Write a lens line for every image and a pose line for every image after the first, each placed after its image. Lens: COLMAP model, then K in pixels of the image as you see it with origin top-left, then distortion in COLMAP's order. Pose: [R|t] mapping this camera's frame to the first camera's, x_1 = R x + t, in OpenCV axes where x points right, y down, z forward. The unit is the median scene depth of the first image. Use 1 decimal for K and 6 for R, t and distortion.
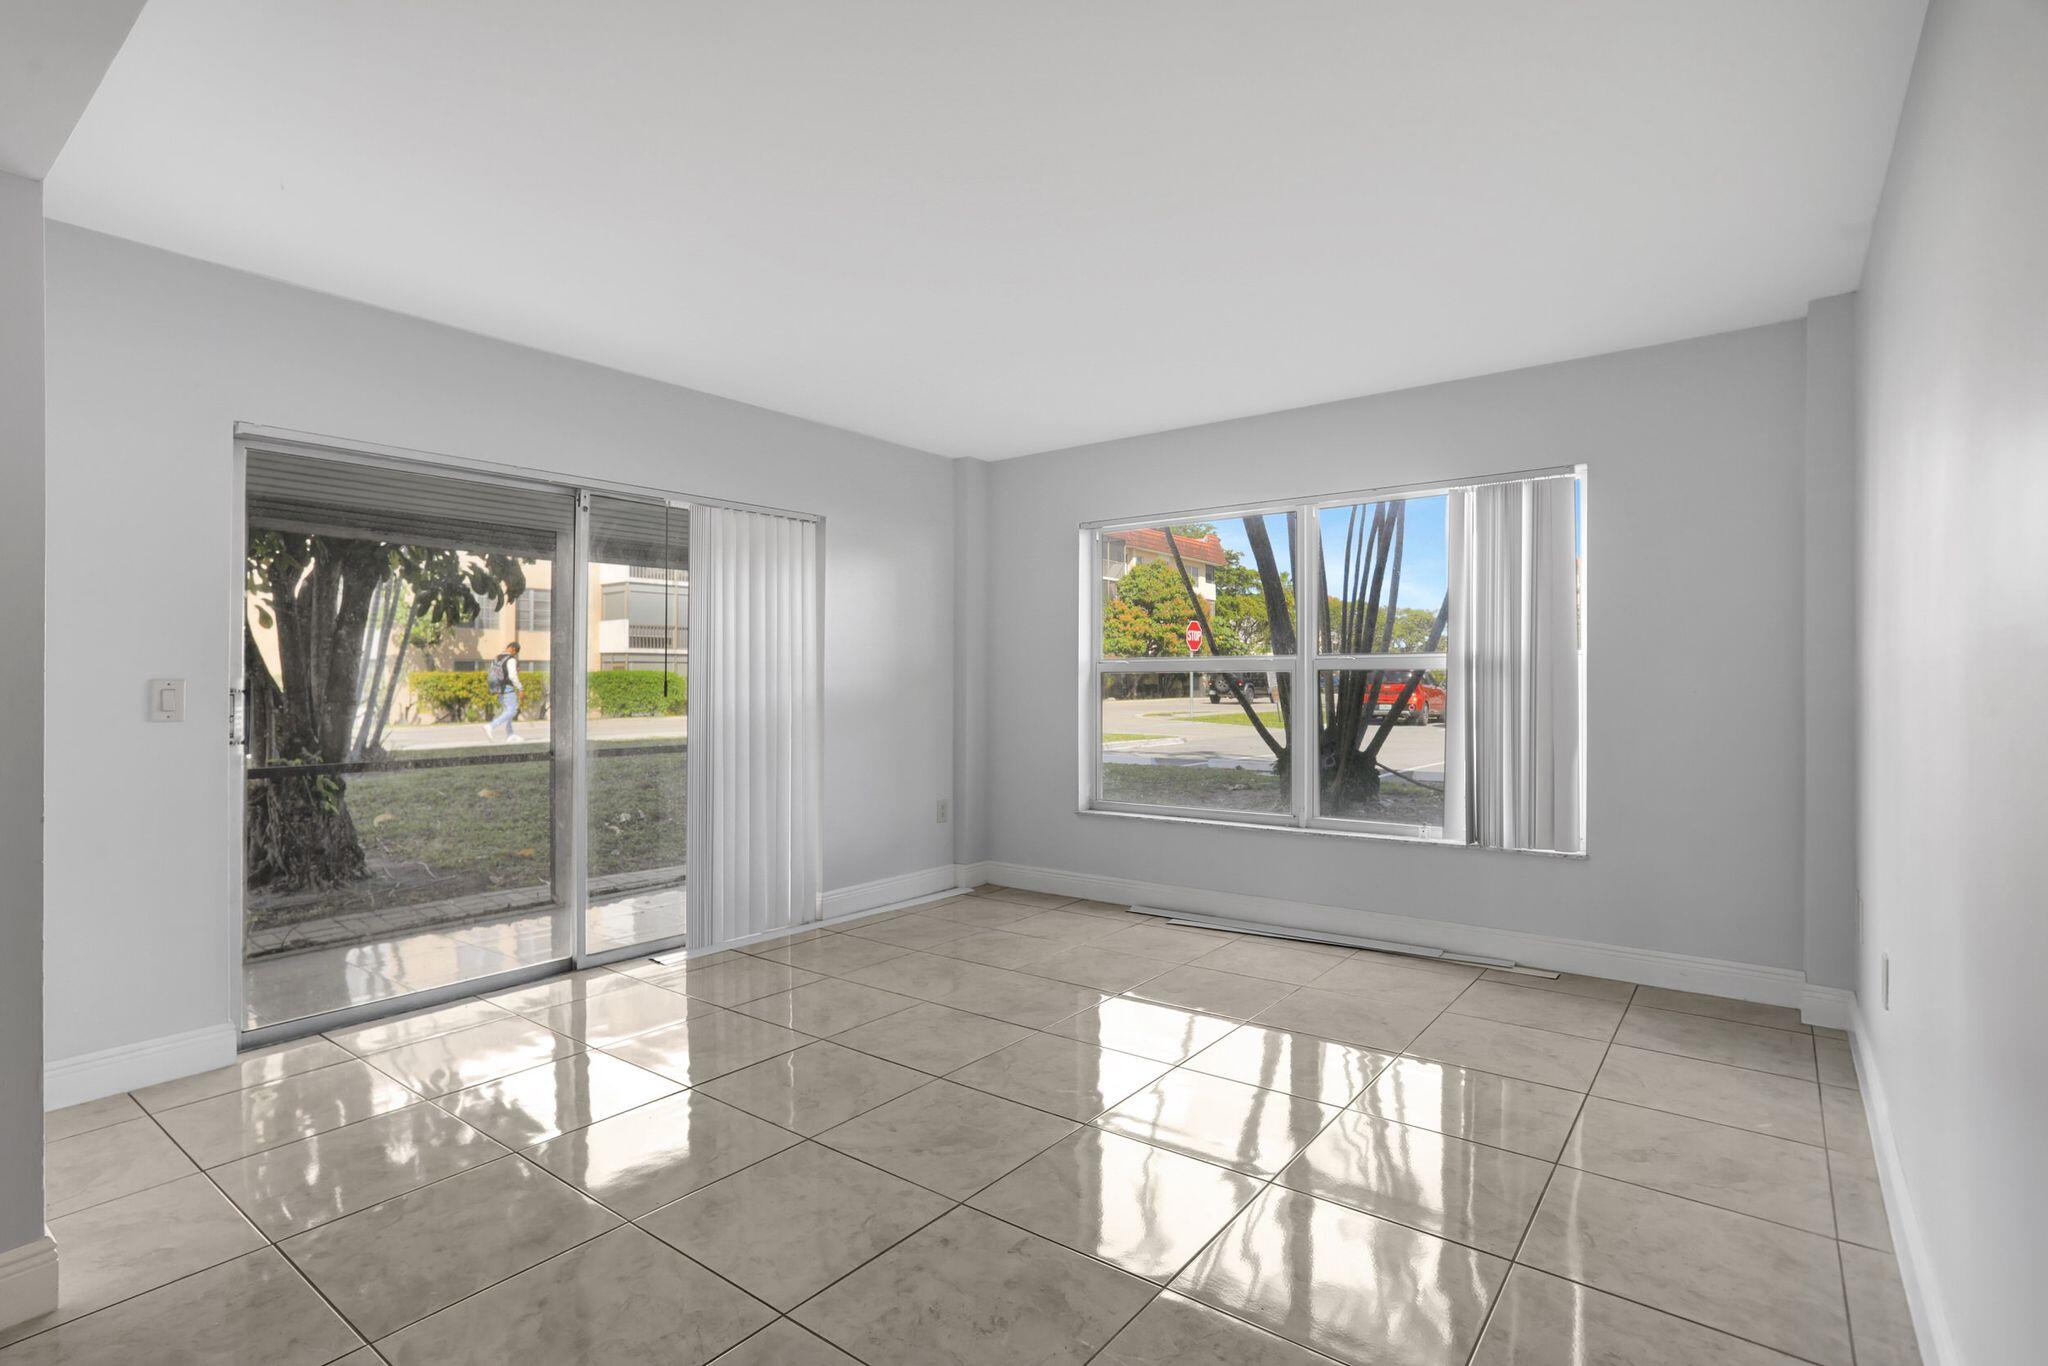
lens RADIAL K [[993.6, 0, 1014.0], [0, 993.6, 699.5], [0, 0, 1]] dist [-0.023349, 0.007168]
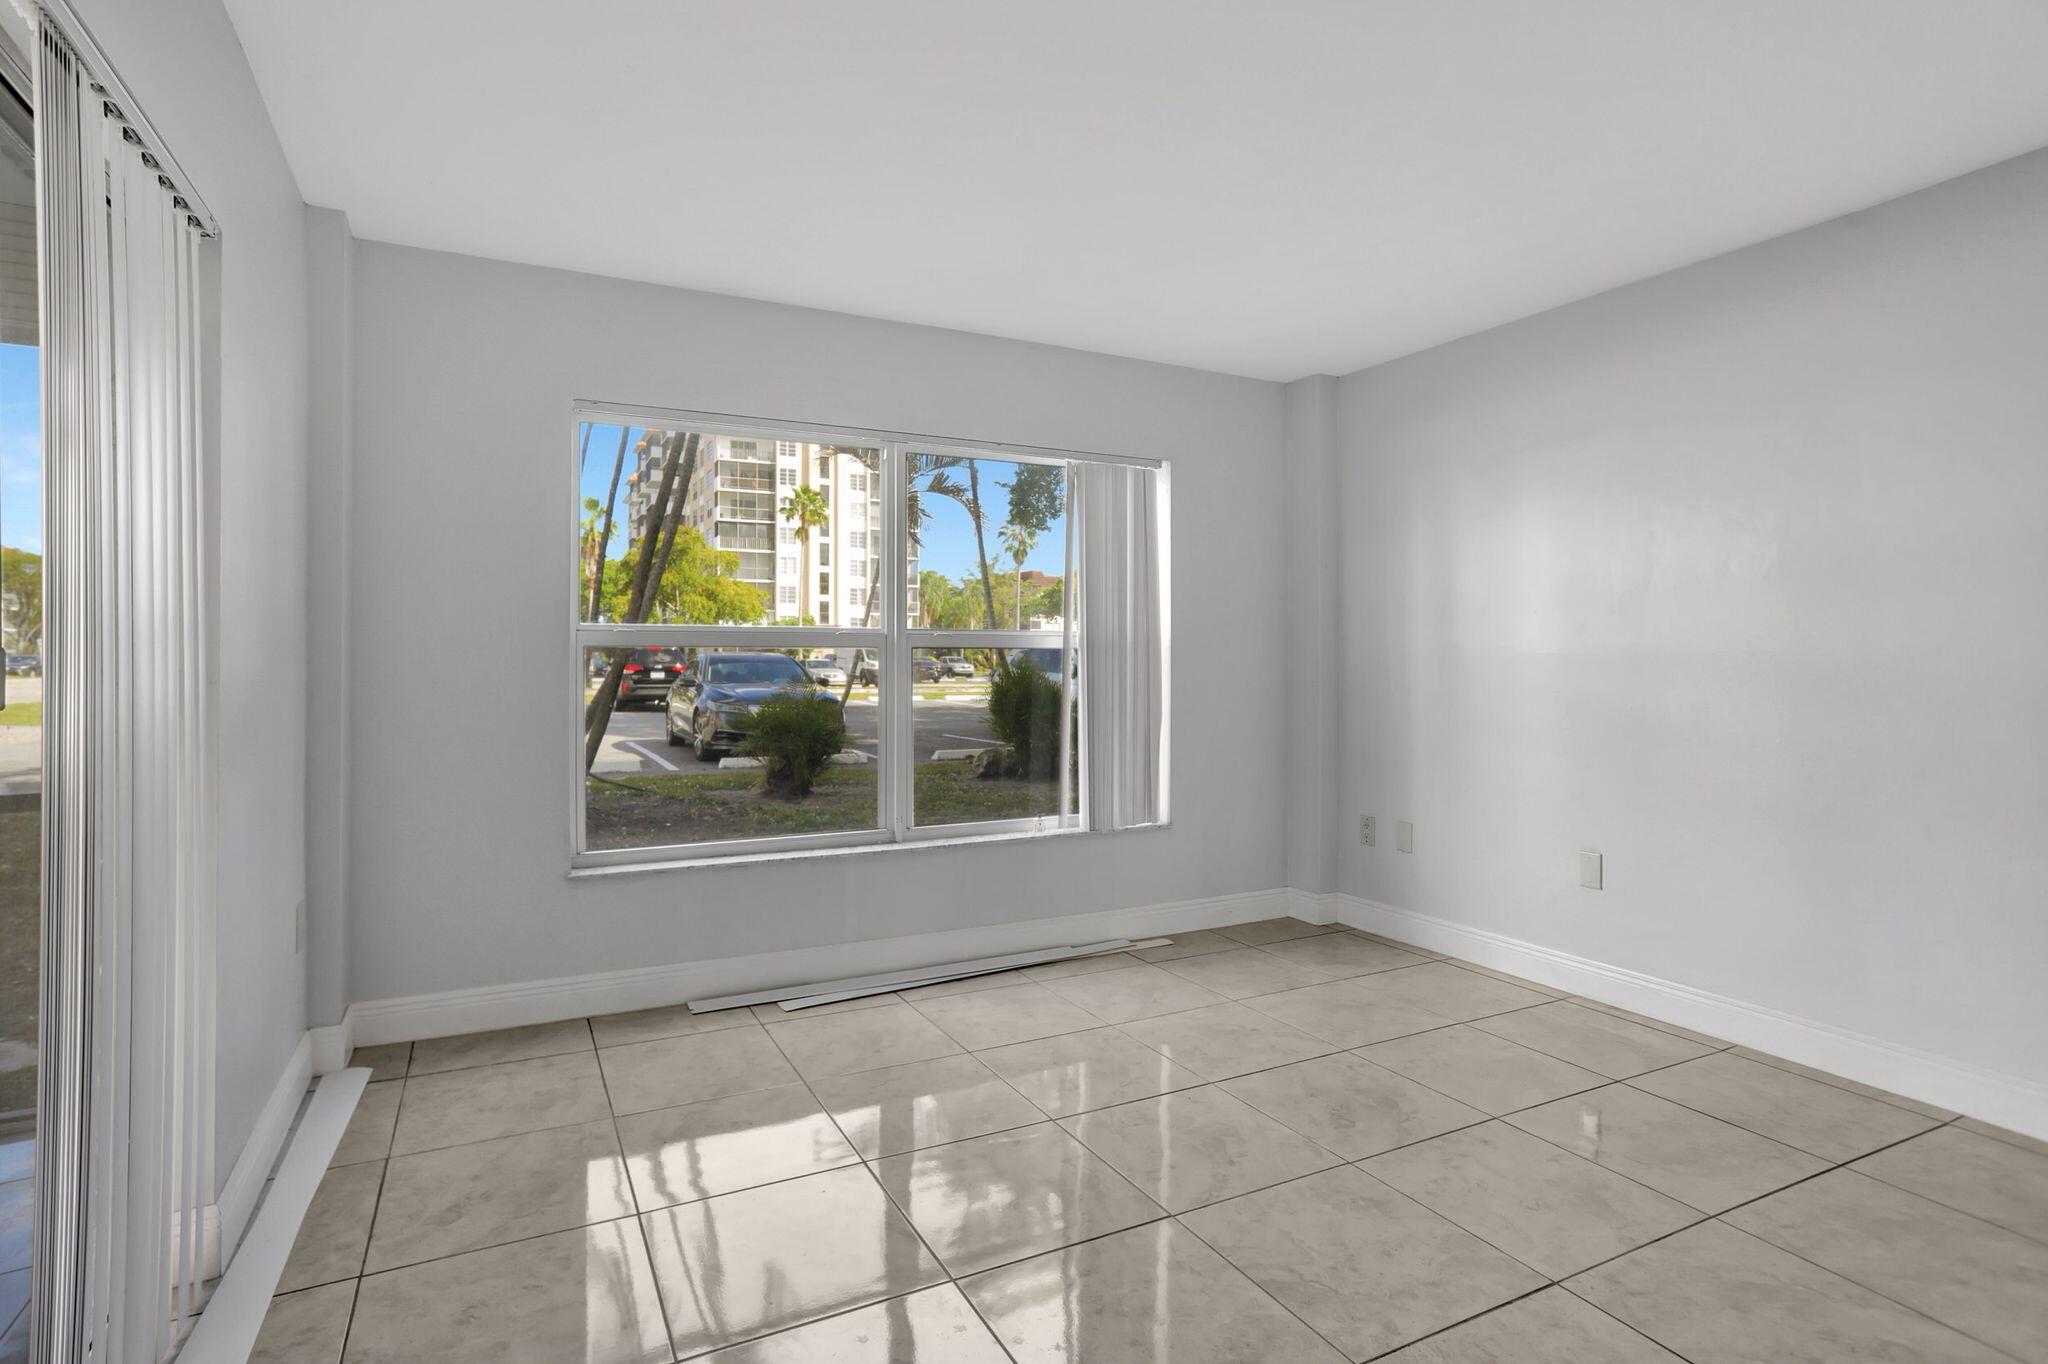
lens RADIAL K [[993.6, 0, 1026.7], [0, 993.6, 671.0], [0, 0, 1]] dist [-0.023349, 0.007168]
pose [[0.430733, 0.001128, 0.902479, -0.460236], [0.010048, 0.999931, -0.006045, -0.004169], [-0.902424, 0.011672, 0.430692, 0.655142]]
